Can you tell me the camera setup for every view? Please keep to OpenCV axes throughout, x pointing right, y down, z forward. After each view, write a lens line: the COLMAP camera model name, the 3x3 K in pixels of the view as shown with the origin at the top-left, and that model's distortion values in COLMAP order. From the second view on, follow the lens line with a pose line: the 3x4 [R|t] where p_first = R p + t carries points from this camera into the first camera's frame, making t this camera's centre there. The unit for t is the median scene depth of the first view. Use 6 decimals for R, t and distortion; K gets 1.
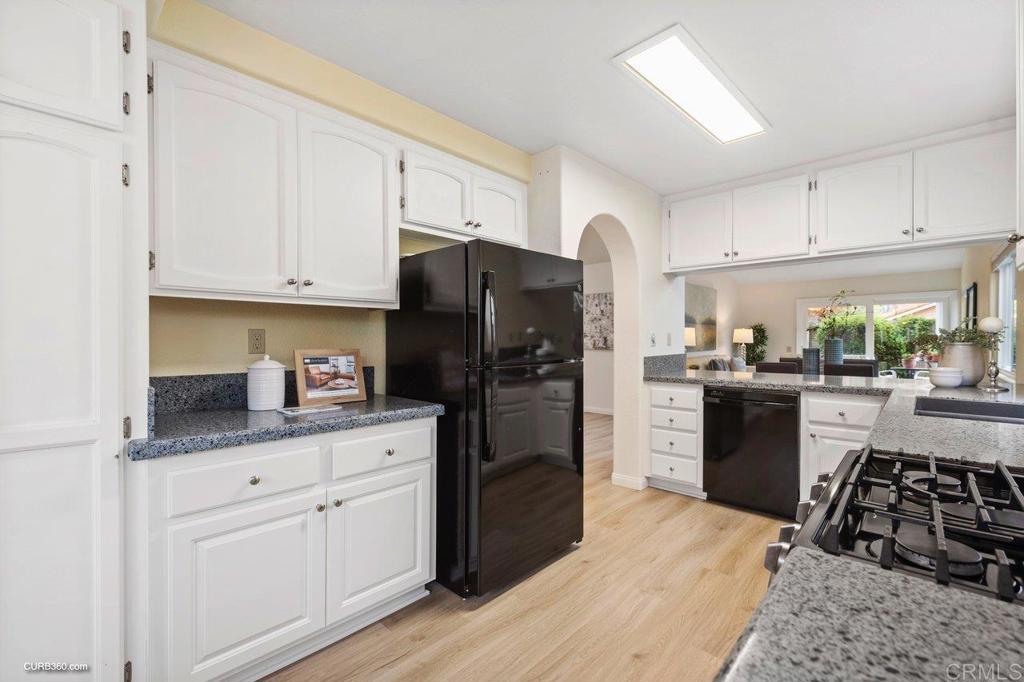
lens RADIAL K [[441.9, 0, 511.1], [0, 441.9, 344.8], [0, 0, 1]] dist [-0.003883, -0.000392]
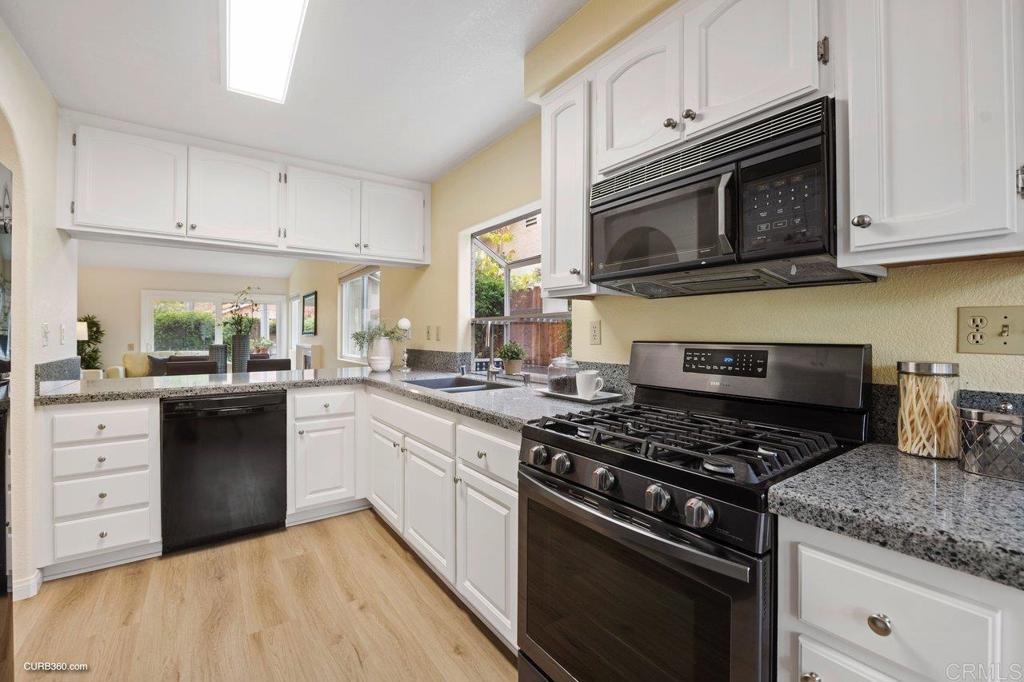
lens RADIAL K [[441.9, 0, 512.4], [0, 441.9, 331.2], [0, 0, 1]] dist [-0.003883, -0.000392]
pose [[0.195895, 0.008972, 0.980584, -0.162268], [0.012412, 0.999855, -0.011628, -0.002445], [-0.980546, 0.014449, 0.195755, 0.291795]]
